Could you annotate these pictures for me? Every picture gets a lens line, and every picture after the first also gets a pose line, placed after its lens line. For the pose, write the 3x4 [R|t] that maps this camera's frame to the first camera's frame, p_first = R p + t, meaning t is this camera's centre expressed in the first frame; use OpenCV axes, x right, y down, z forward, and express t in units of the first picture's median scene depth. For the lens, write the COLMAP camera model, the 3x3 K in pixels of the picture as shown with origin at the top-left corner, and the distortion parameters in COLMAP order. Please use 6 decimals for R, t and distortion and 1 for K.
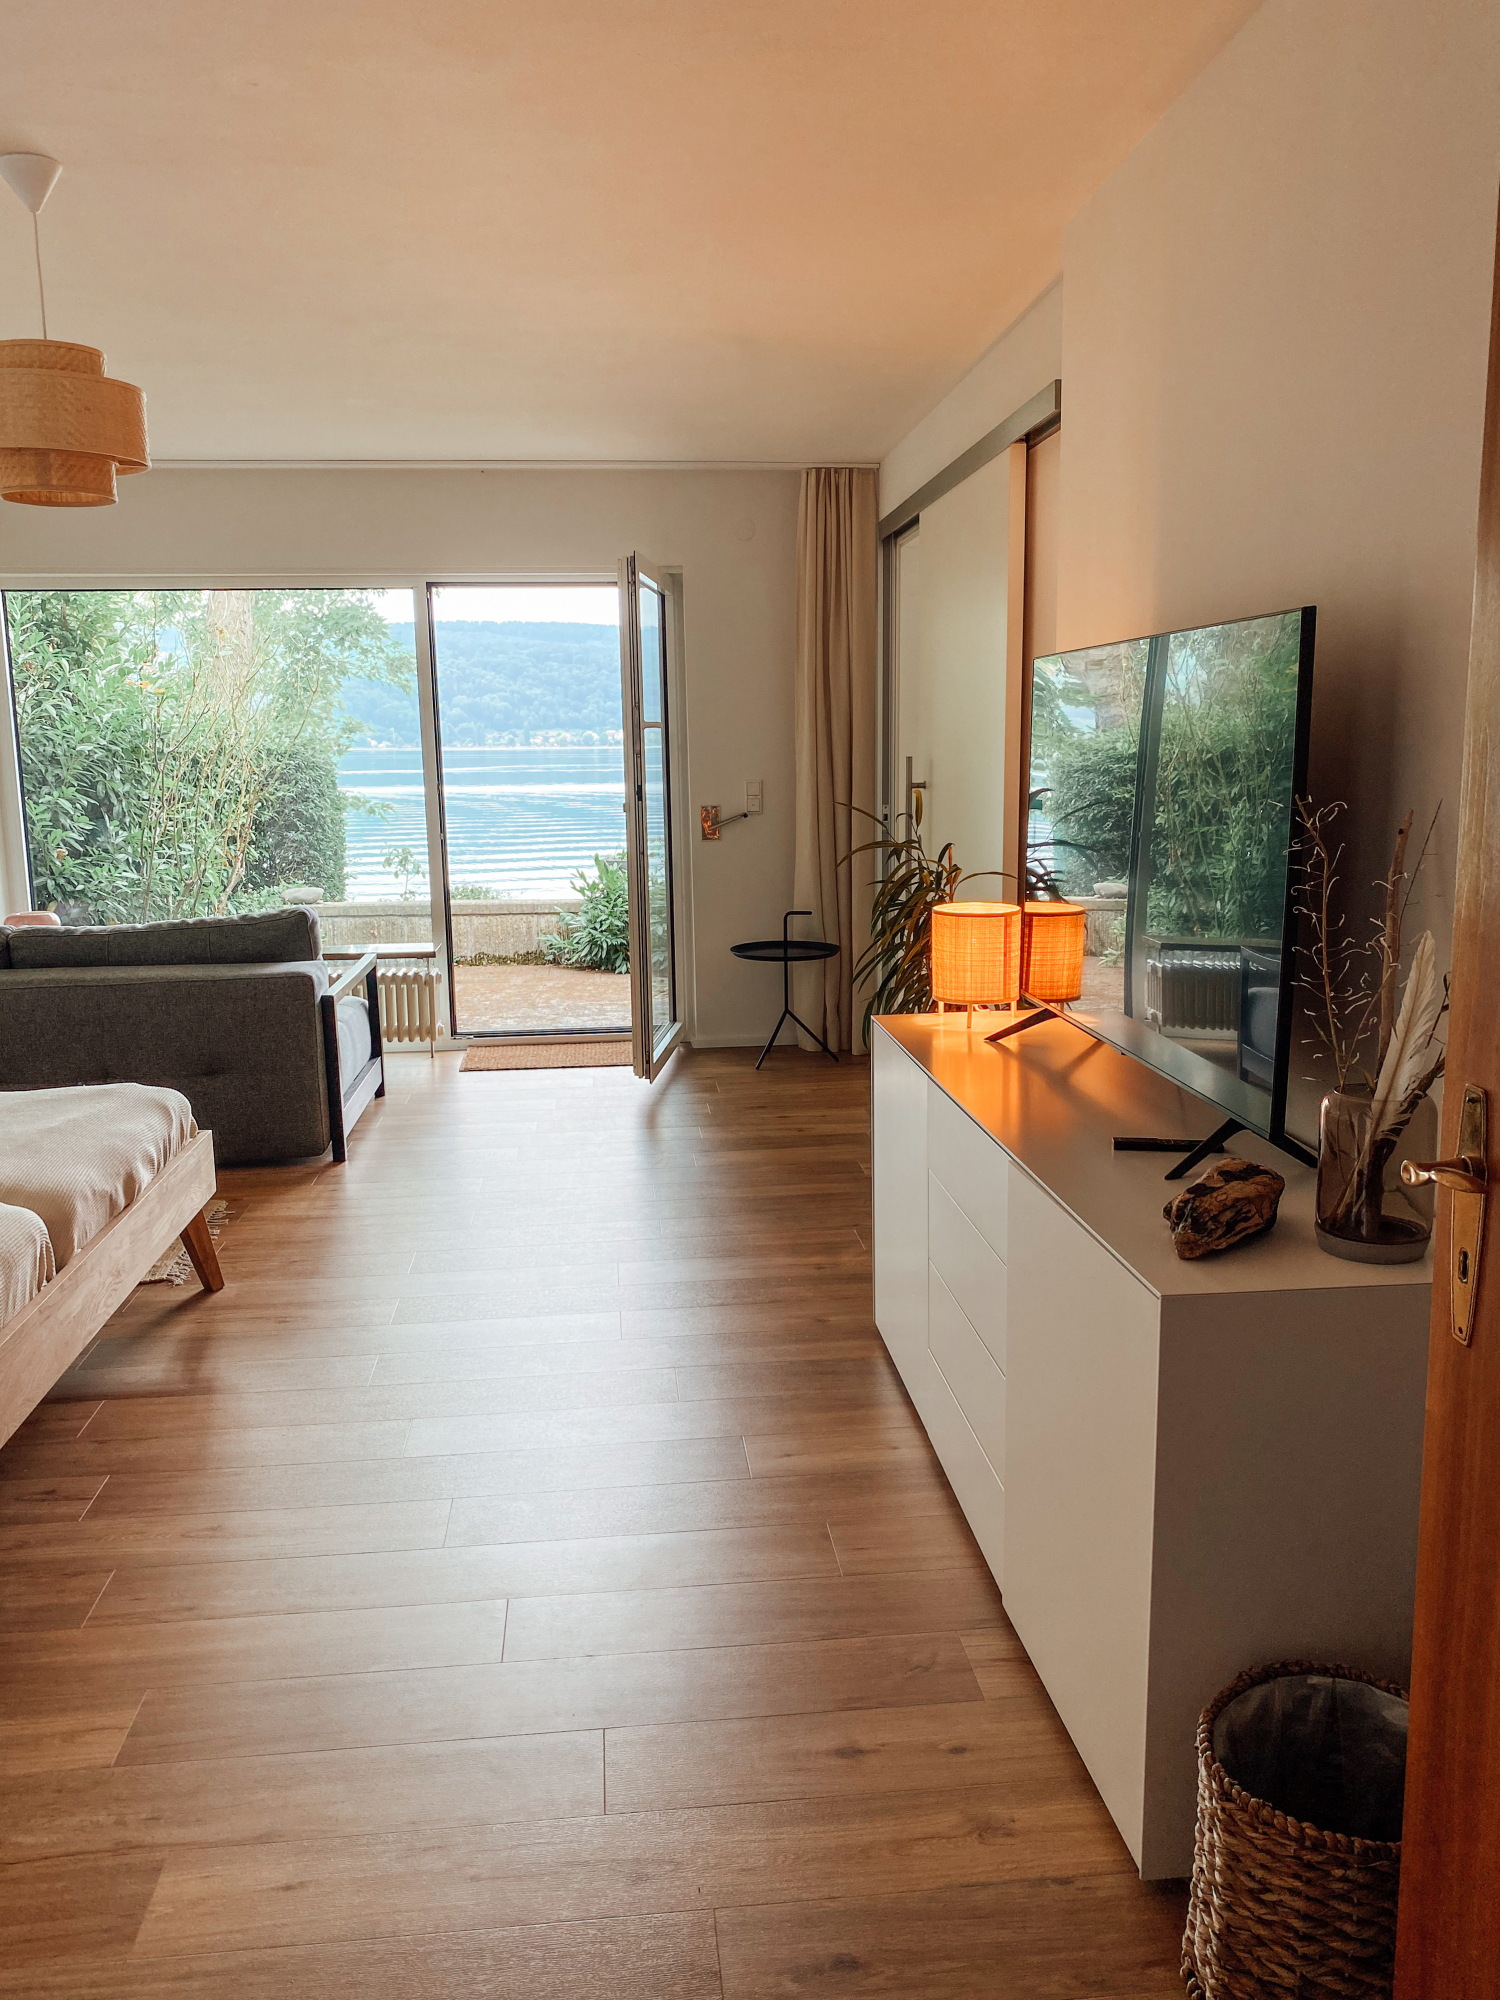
lens RADIAL K [[1516.8, 0, 755.5], [0, 1516.8, 1012.6], [0, 0, 1]] dist [0.043458, -0.072629]
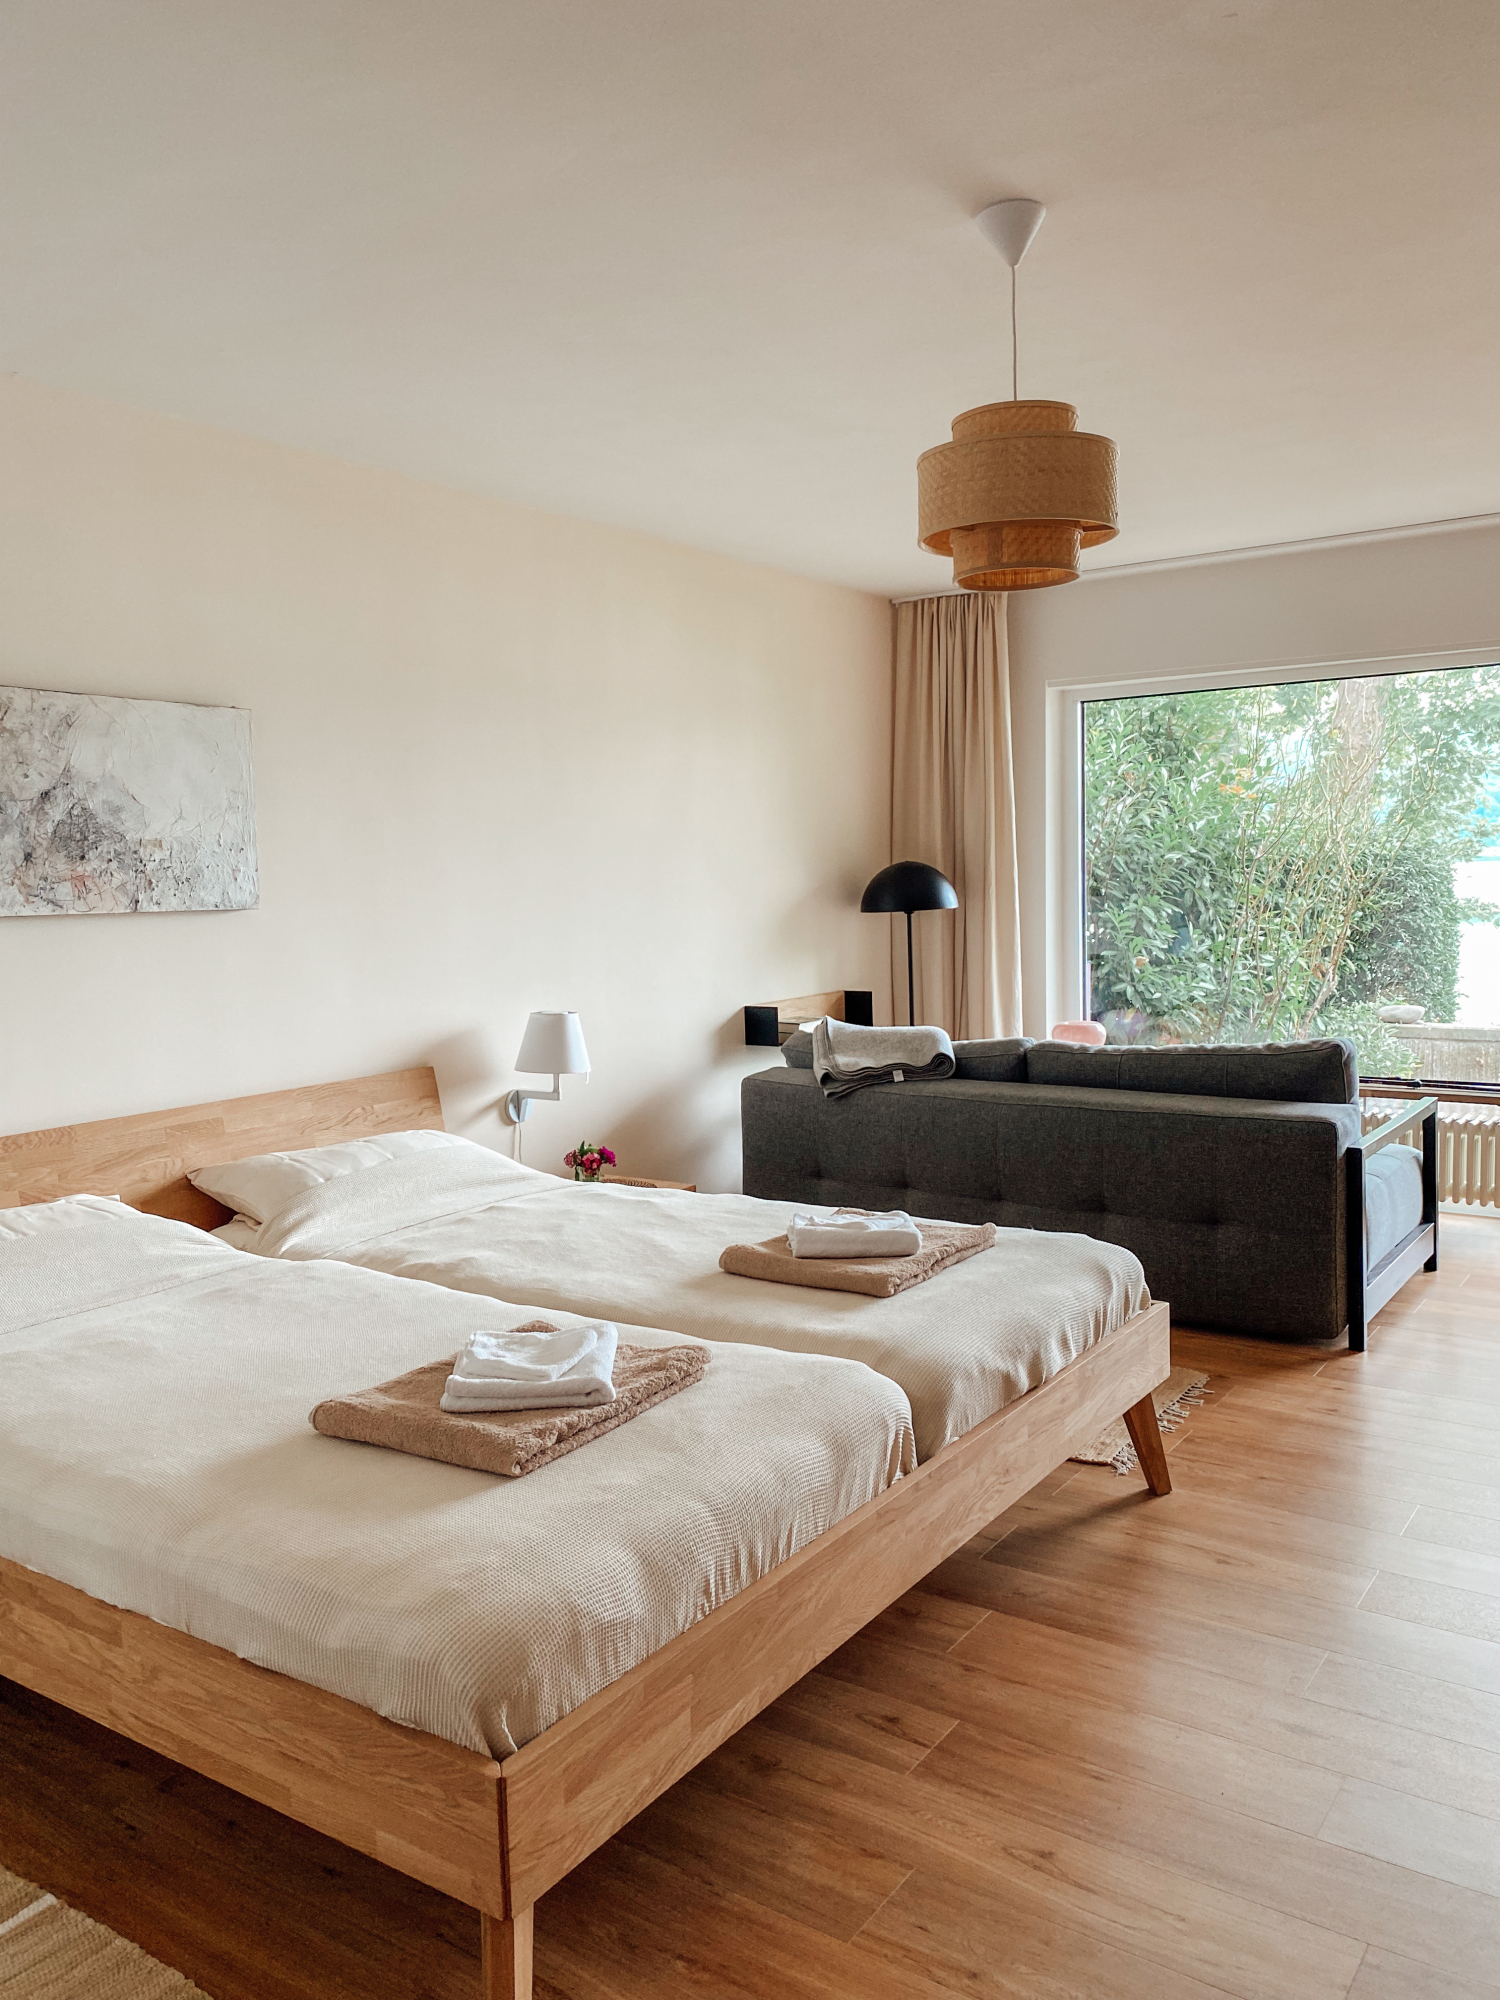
lens RADIAL K [[1516.8, 0, 768.9], [0, 1516.8, 991.5], [0, 0, 1]] dist [0.043458, -0.072629]
pose [[0.759213, 0.047723, -0.649090, 0.011239], [-0.100646, 0.993920, -0.044645, -0.025928], [0.643013, 0.099223, 0.759400, 0.150371]]
